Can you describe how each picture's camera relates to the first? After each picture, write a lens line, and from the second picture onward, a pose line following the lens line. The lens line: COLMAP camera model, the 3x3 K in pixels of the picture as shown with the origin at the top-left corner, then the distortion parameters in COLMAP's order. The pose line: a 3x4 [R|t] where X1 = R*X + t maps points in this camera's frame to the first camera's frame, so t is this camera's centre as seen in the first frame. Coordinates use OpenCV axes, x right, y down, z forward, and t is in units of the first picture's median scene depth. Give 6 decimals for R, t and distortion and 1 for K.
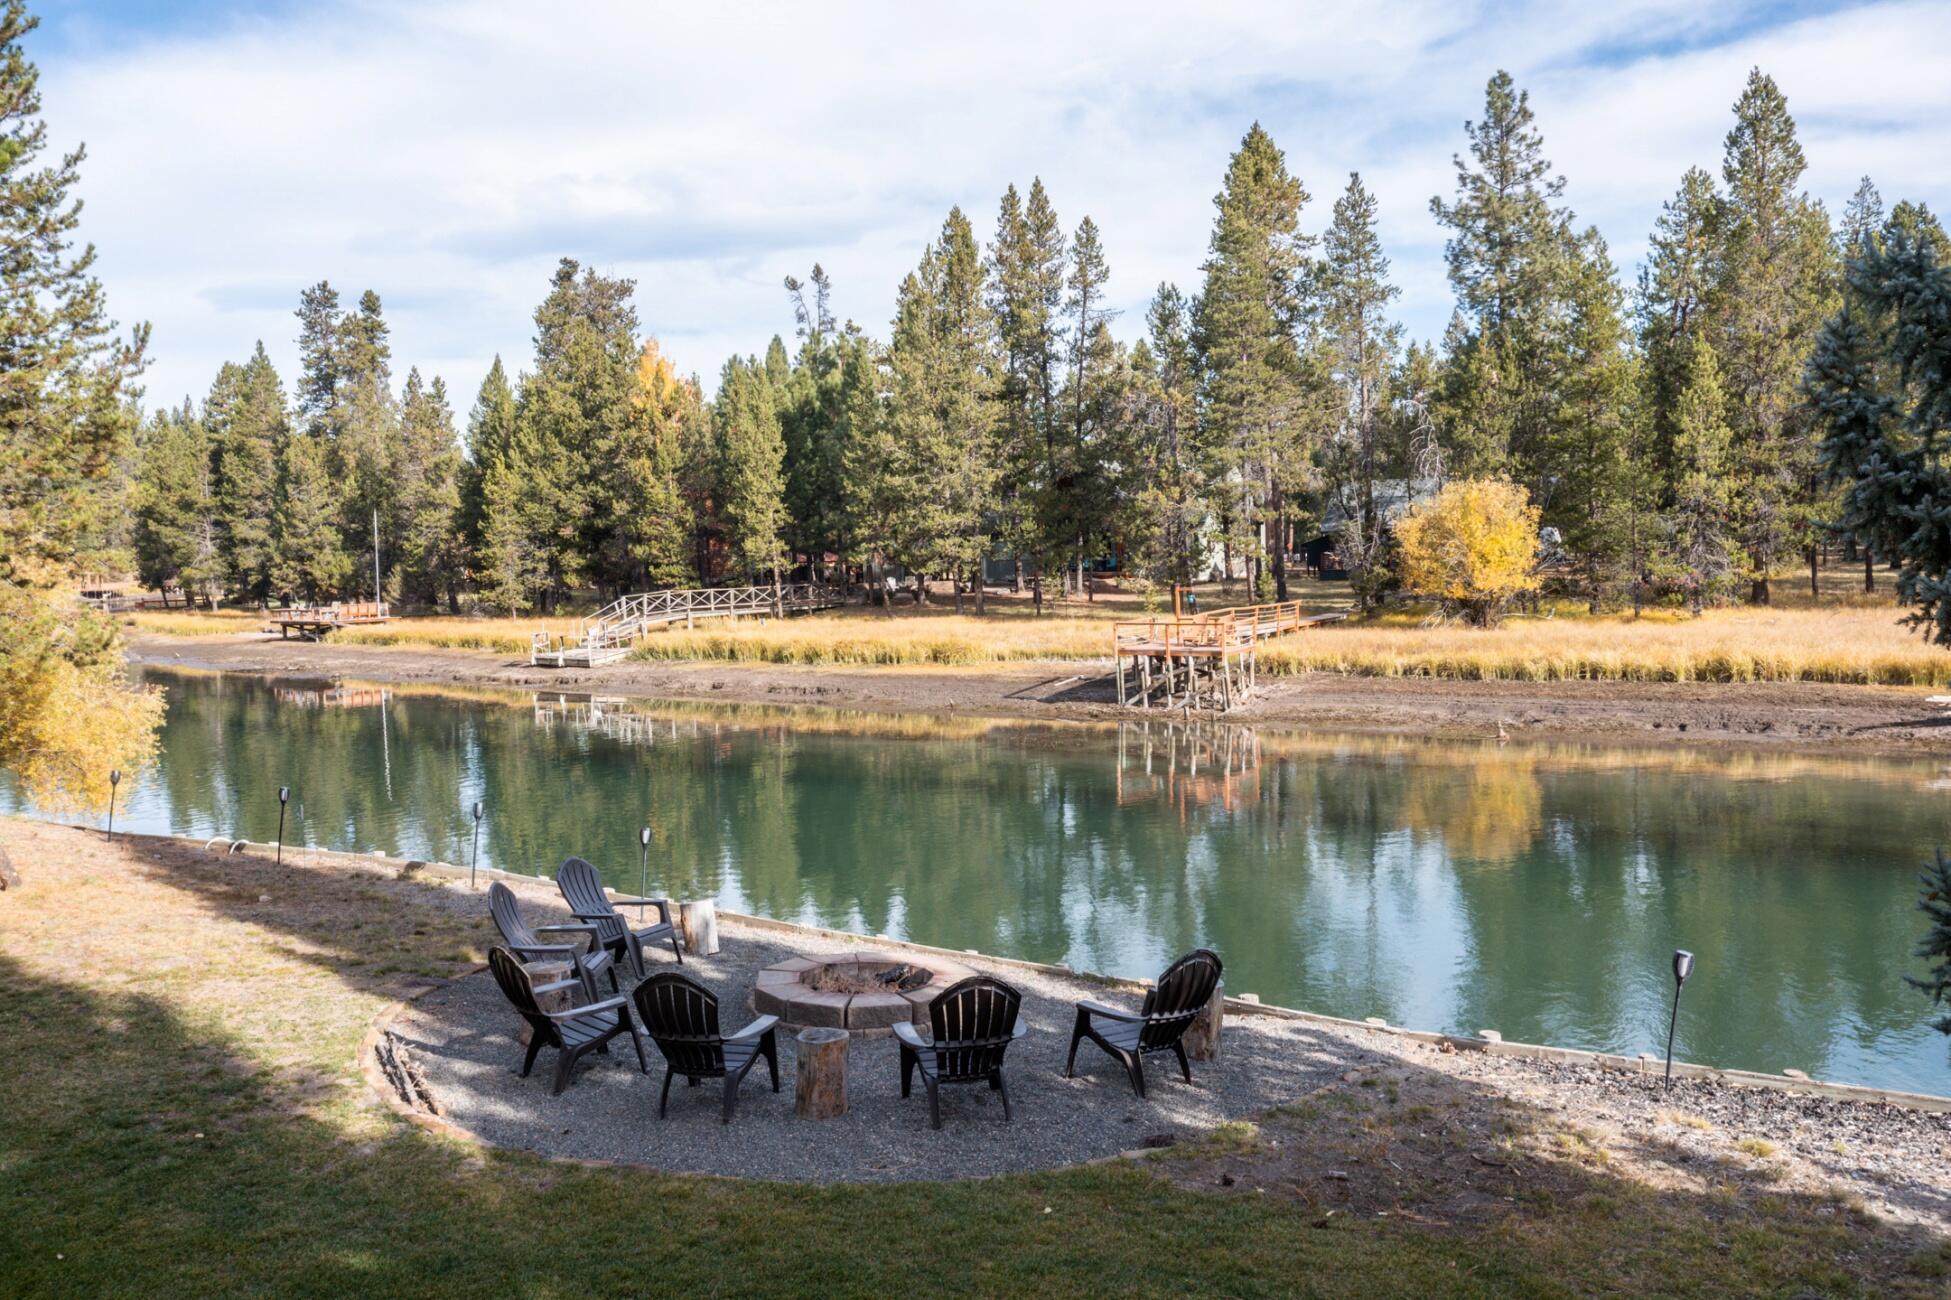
lens RADIAL K [[1609.6, 0, 968.7], [0, 1609.6, 678.2], [0, 0, 1]] dist [-0.008175, 0.003696]
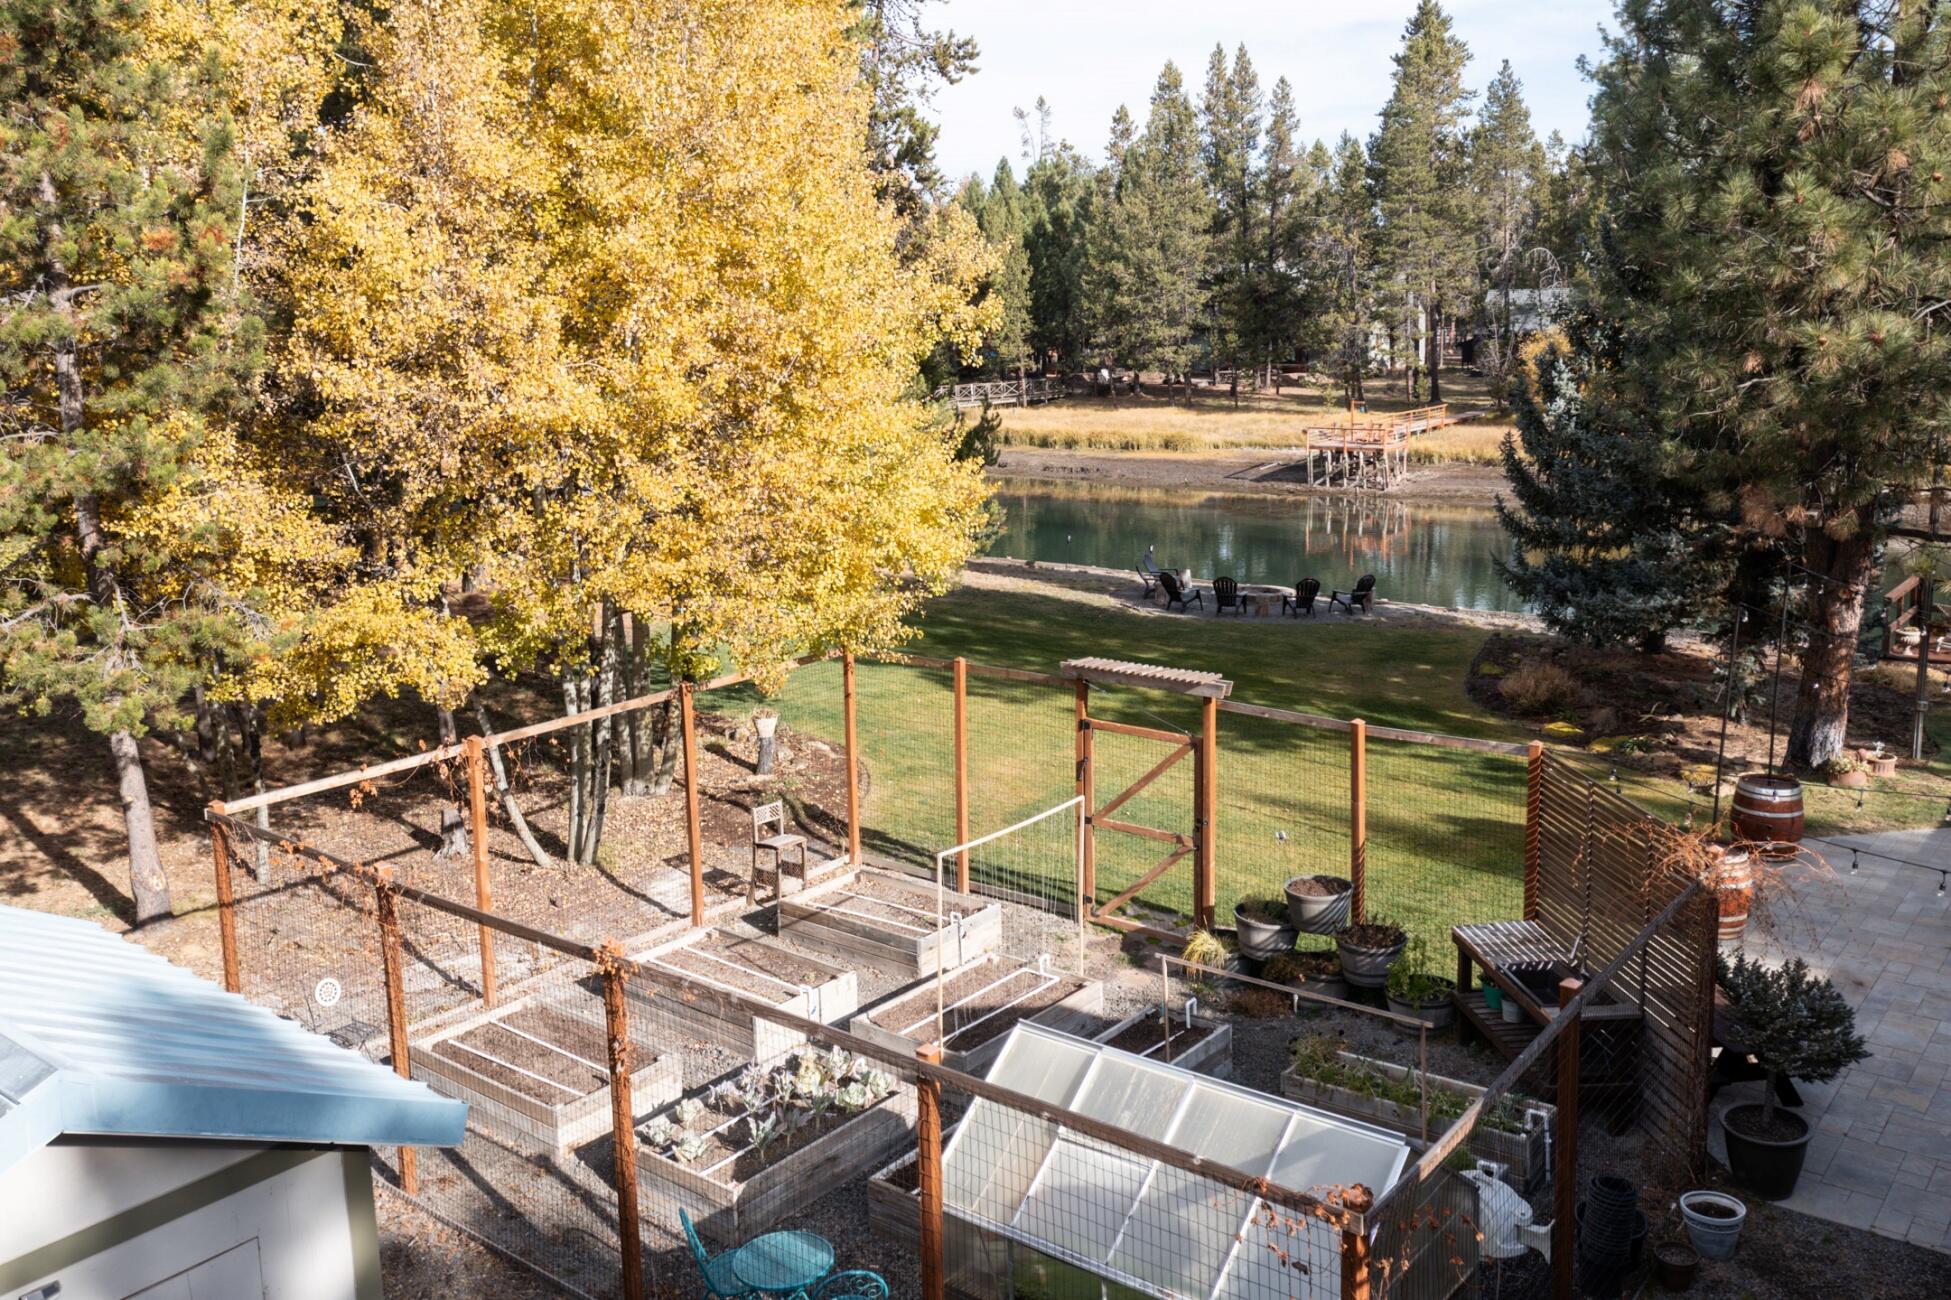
lens RADIAL K [[1621.0, 0, 919.2], [0, 1621.0, 584.5], [0, 0, 1]] dist [-0.004532, 0.000510]
pose [[0.992124, 0.017048, -0.124091, -0.044122], [-0.005859, 0.995926, 0.089981, -0.014131], [0.125120, -0.088545, 0.988183, -0.300293]]
